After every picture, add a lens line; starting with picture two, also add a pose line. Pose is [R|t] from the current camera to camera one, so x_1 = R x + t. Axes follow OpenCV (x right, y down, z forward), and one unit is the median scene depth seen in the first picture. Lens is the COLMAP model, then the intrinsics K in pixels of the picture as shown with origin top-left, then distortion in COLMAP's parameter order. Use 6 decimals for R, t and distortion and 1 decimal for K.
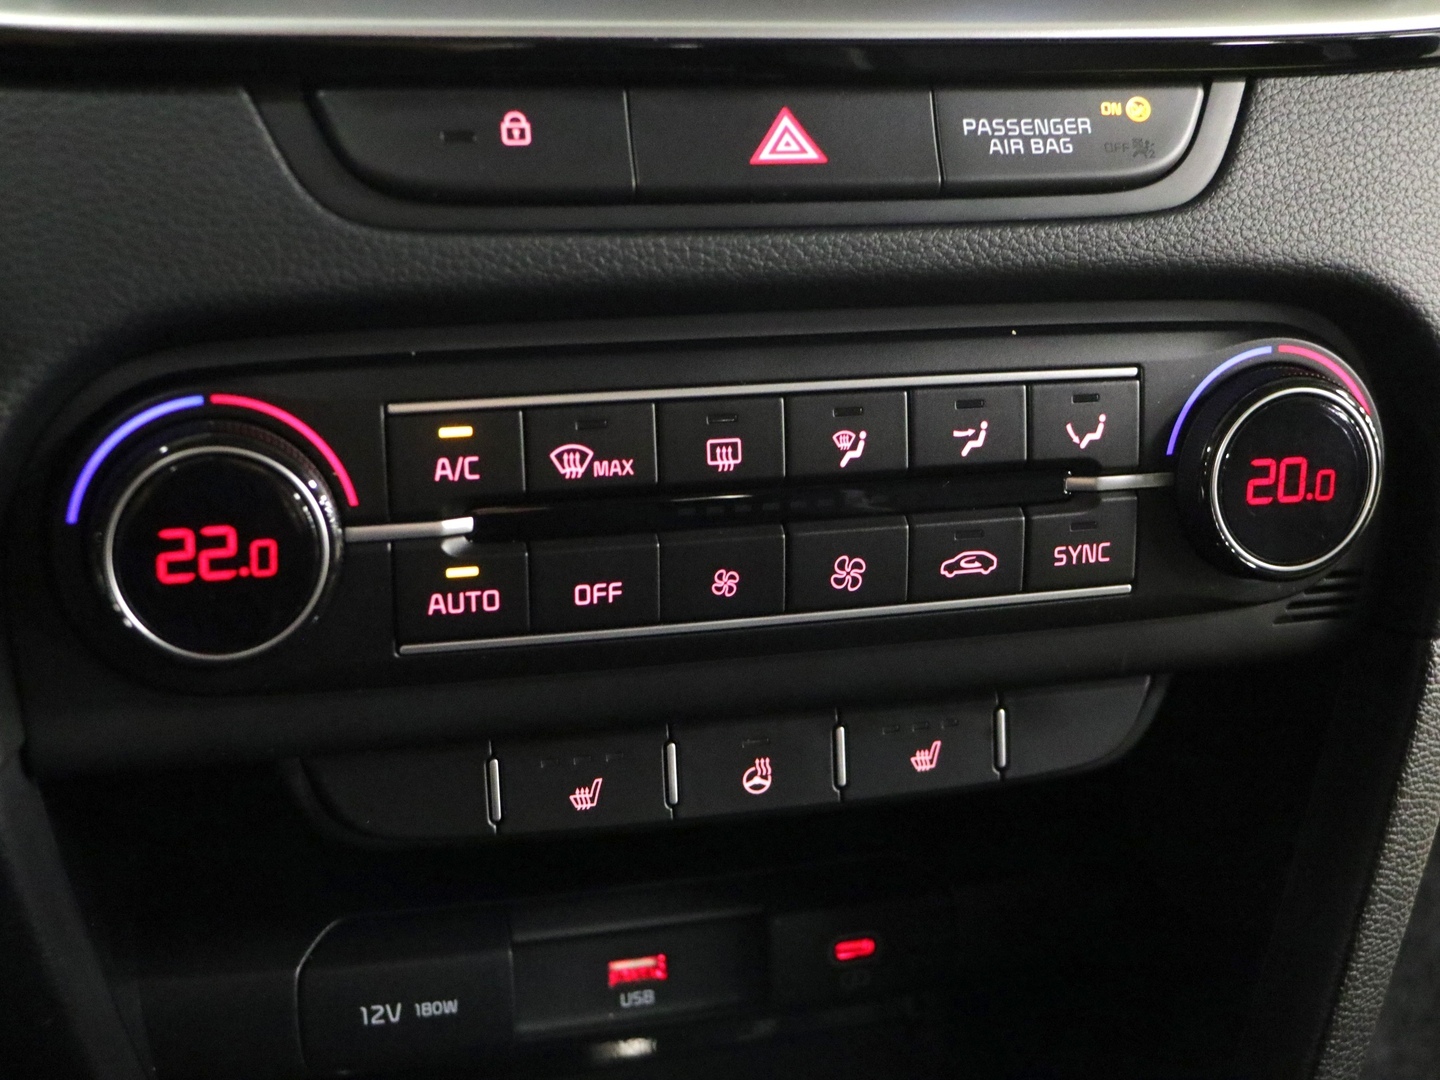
lens RADIAL K [[1932.2, 0, 720.0], [0, 1932.2, 540.0], [0, 0, 1]] dist [-0.087540, -0.004972]
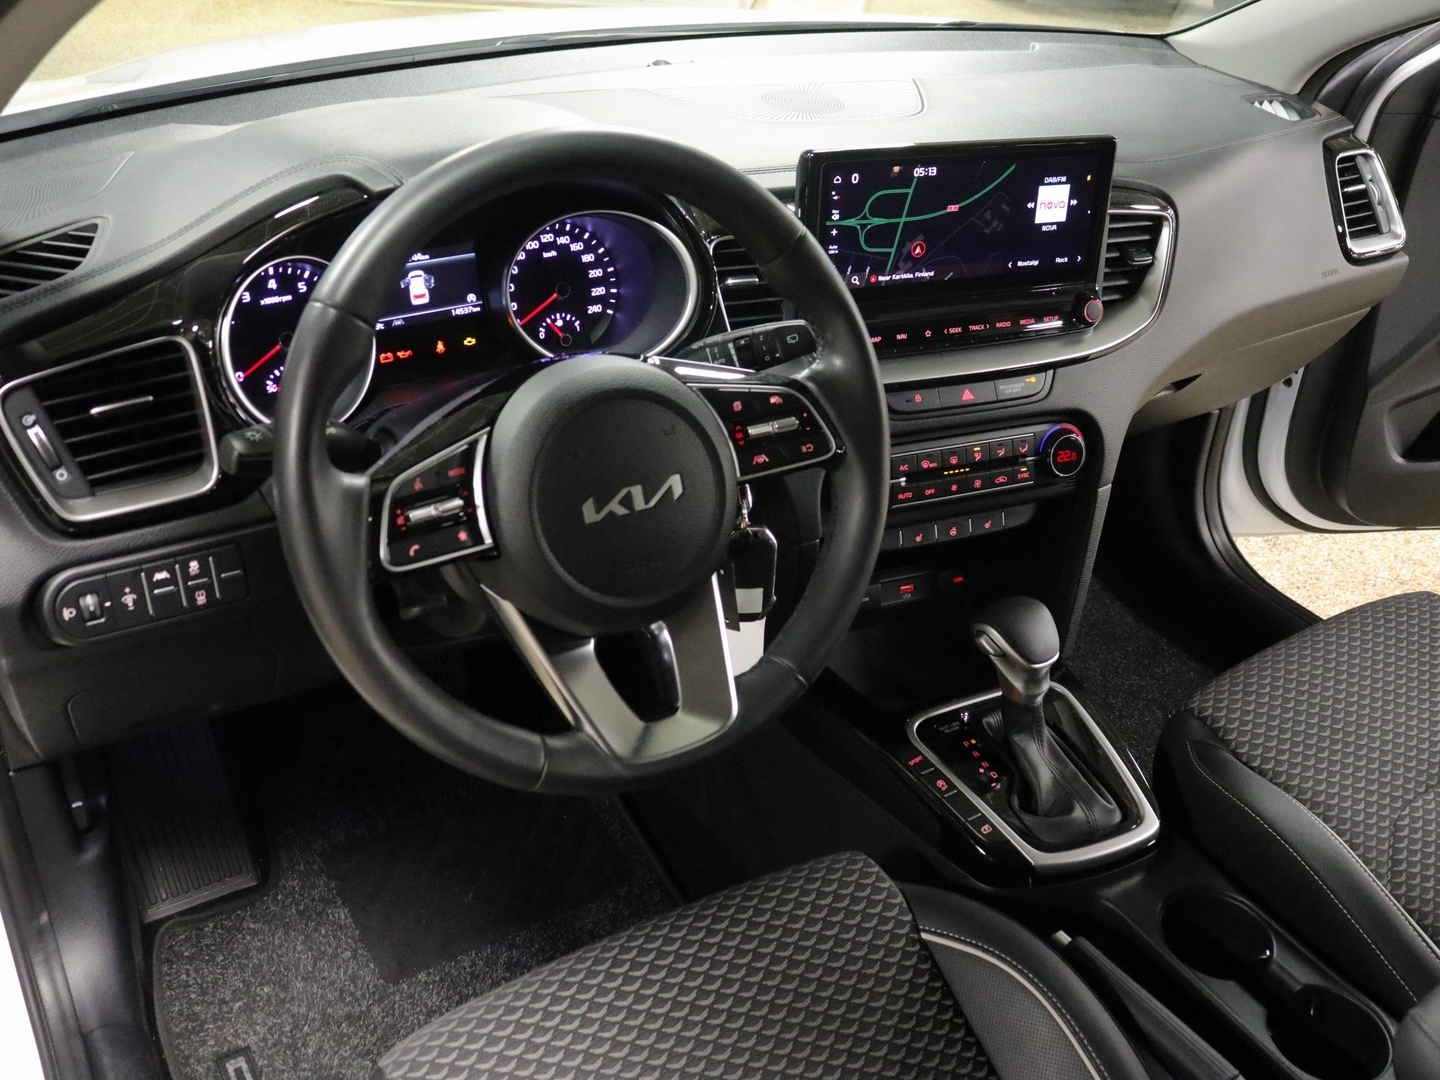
lens RADIAL K [[1325.5, 0, 720.0], [0, 1325.5, 540.0], [0, 0, 1]] dist [-0.171114, 0.134001]
pose [[0.991014, -0.080451, 0.106858, -0.882850], [0.073650, 0.995088, 0.066149, -0.100915], [-0.111655, -0.057685, 0.992071, -2.038085]]
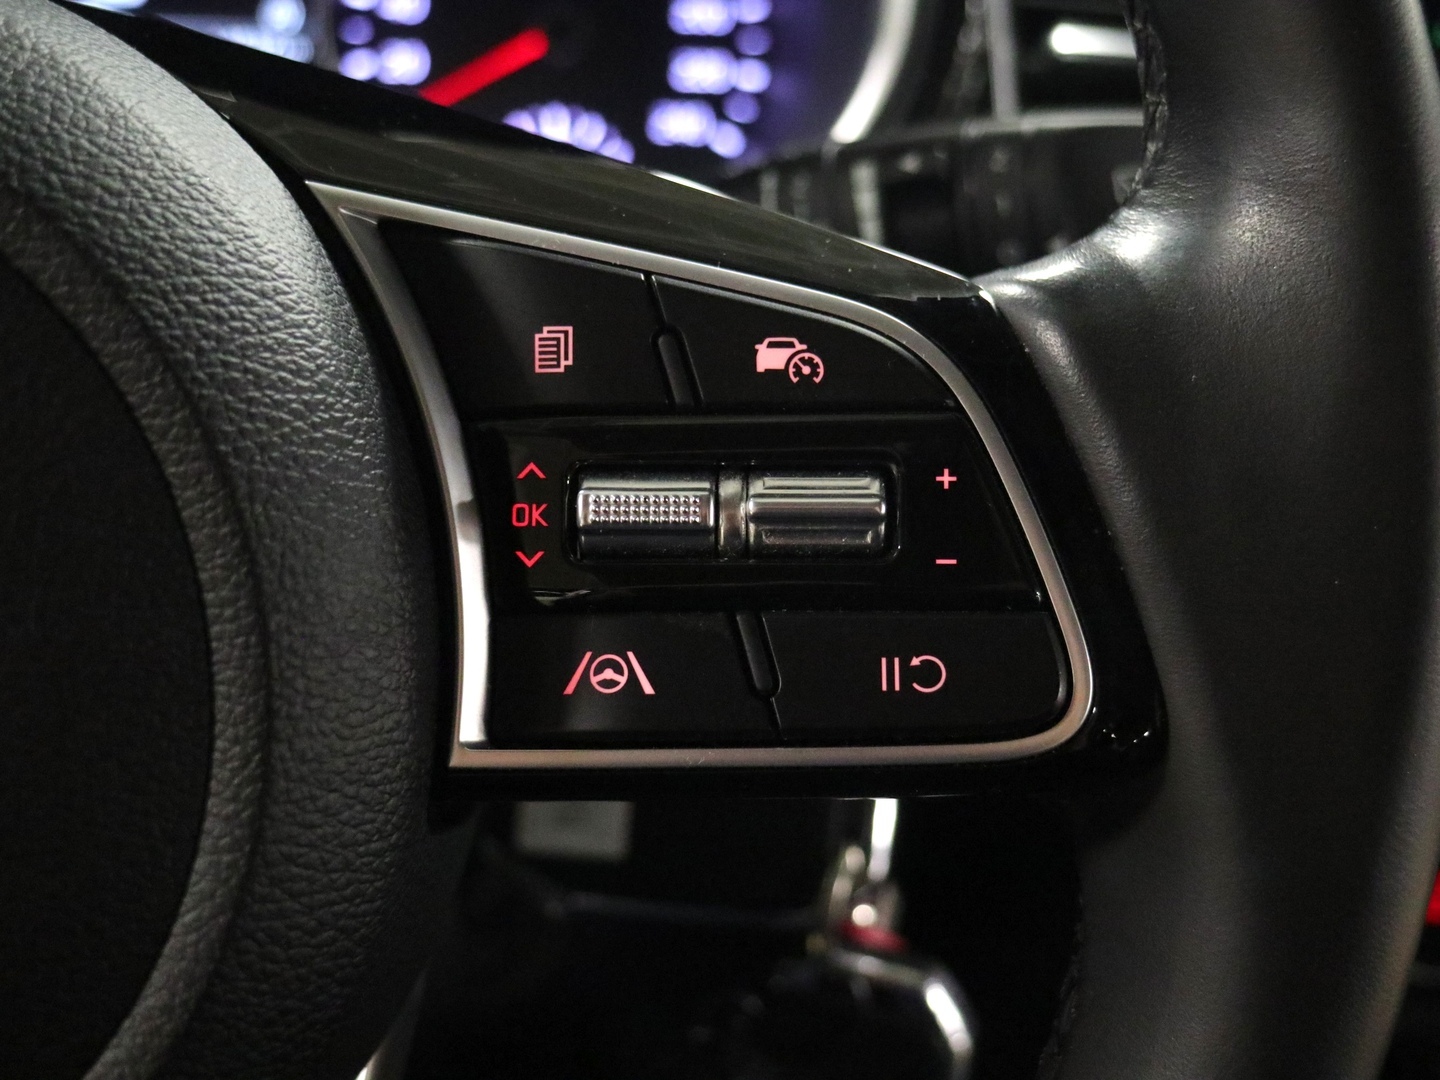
lens RADIAL K [[1932.2, 0, 720.0], [0, 1932.2, 540.0], [0, 0, 1]] dist [-0.087540, -0.004972]
pose [[0.958903, 0.129288, -0.252565, -0.388966], [-0.142216, 0.989267, -0.033541, -0.107498], [0.245518, 0.068081, 0.966998, -0.324873]]
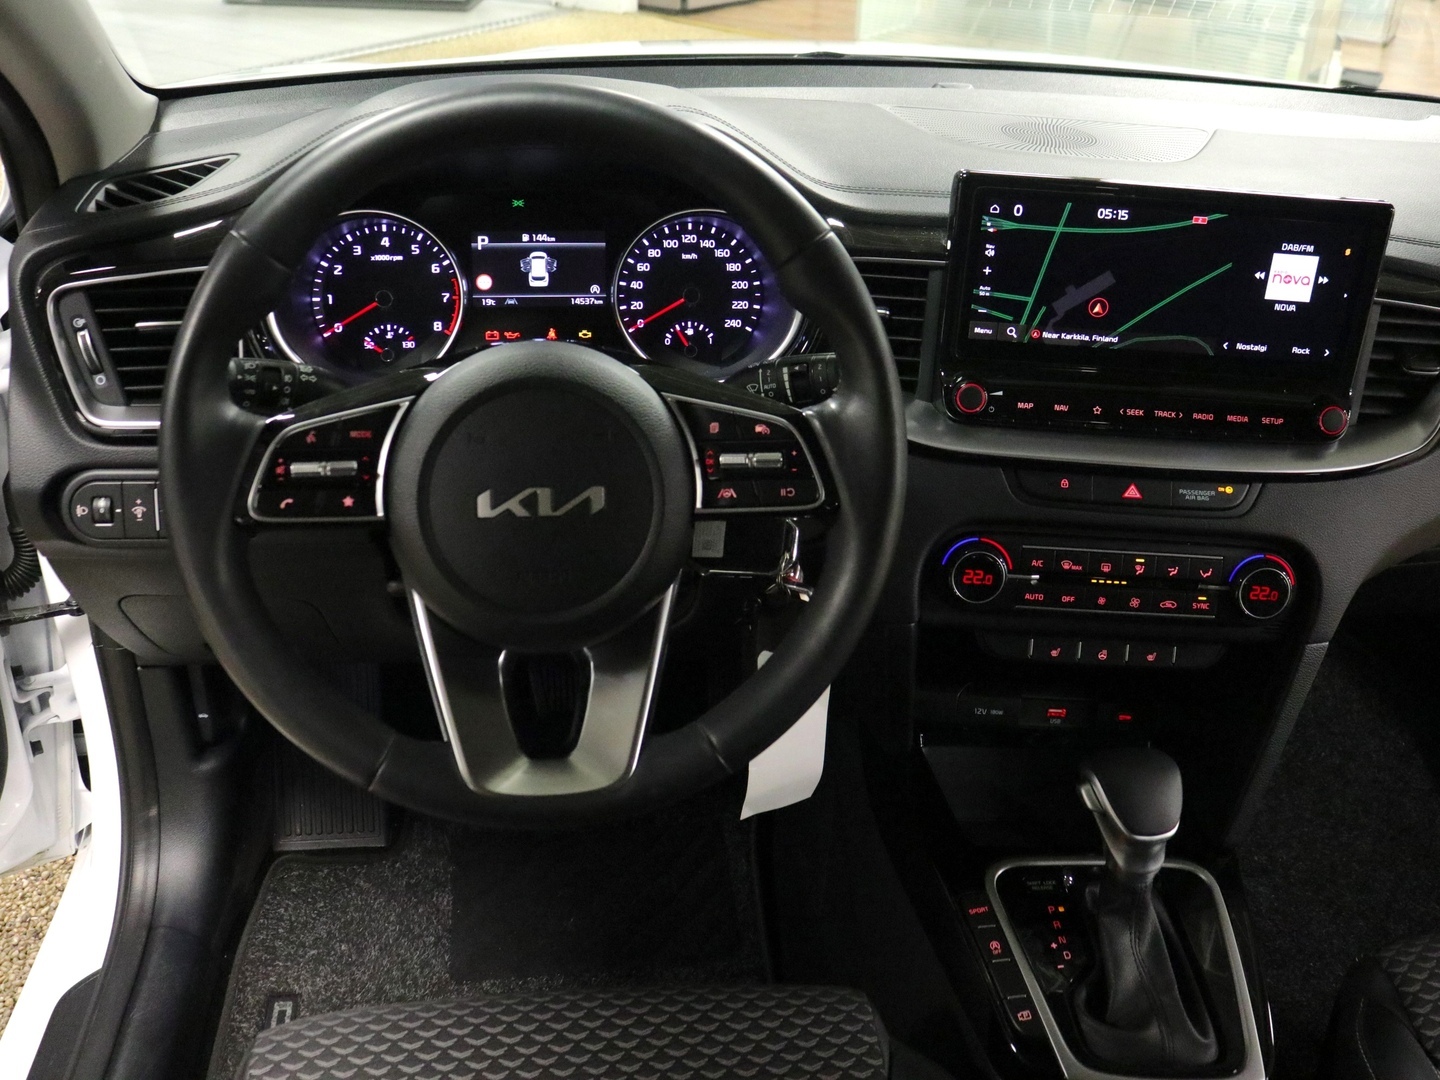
lens RADIAL K [[1325.5, 0, 720.0], [0, 1325.5, 540.0], [0, 0, 1]] dist [-0.171114, 0.134001]
pose [[0.955003, 0.127770, -0.267666, -0.040405], [-0.126613, 0.991716, 0.021653, -0.055972], [0.268215, 0.013211, 0.963269, -1.652043]]
